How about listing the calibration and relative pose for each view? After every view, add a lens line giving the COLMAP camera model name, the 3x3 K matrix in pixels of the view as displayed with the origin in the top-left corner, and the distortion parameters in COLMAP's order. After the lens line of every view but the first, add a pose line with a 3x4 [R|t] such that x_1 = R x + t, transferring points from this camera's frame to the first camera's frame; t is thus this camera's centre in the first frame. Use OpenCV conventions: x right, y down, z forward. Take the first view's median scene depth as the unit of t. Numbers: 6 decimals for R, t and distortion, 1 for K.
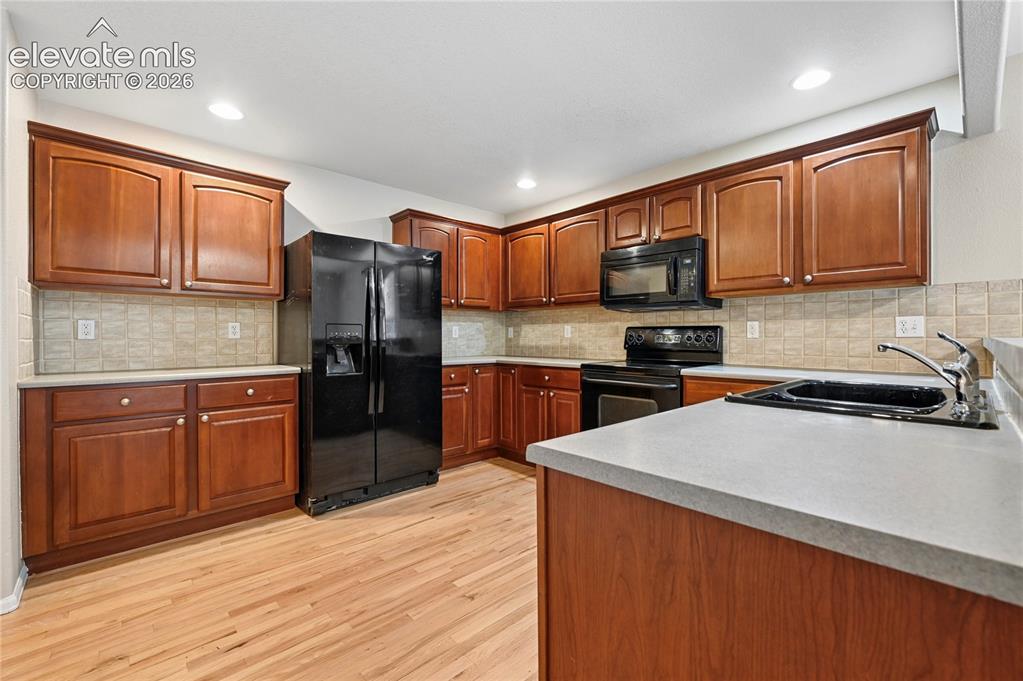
lens RADIAL K [[407.0, 0, 513.0], [0, 407.0, 333.4], [0, 0, 1]] dist [-0.002071, 0.000237]
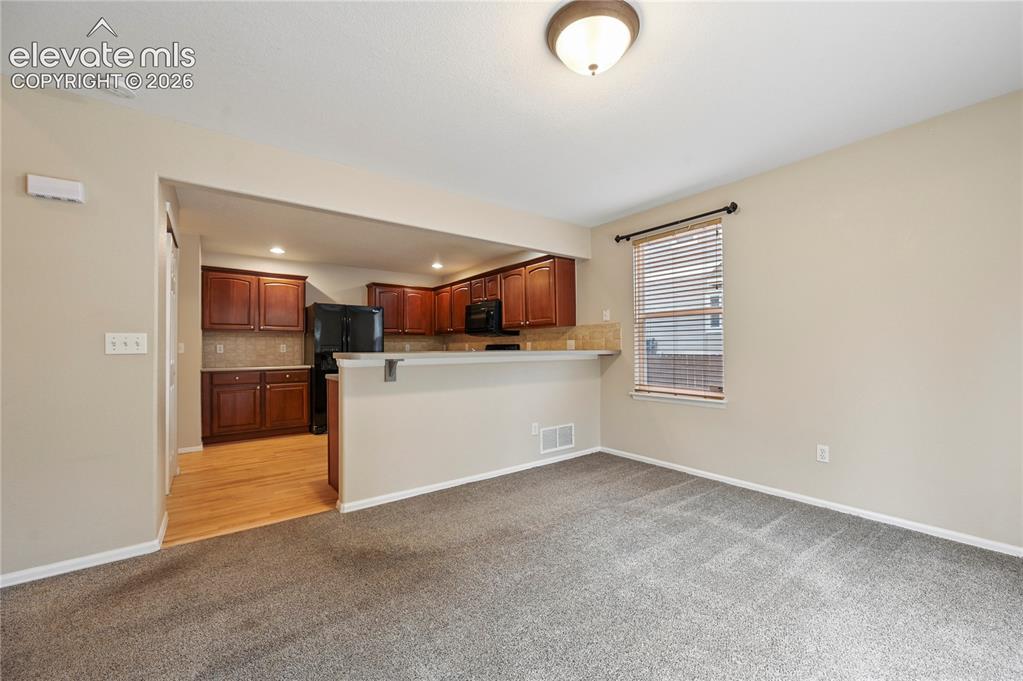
lens RADIAL K [[407.0, 0, 532.0], [0, 407.0, 344.3], [0, 0, 1]] dist [-0.002071, 0.000237]
pose [[0.994533, -0.007419, -0.104155, 0.880028], [0.006749, 0.999954, -0.006781, -0.006266], [0.104200, 0.006041, 0.994538, -1.030837]]
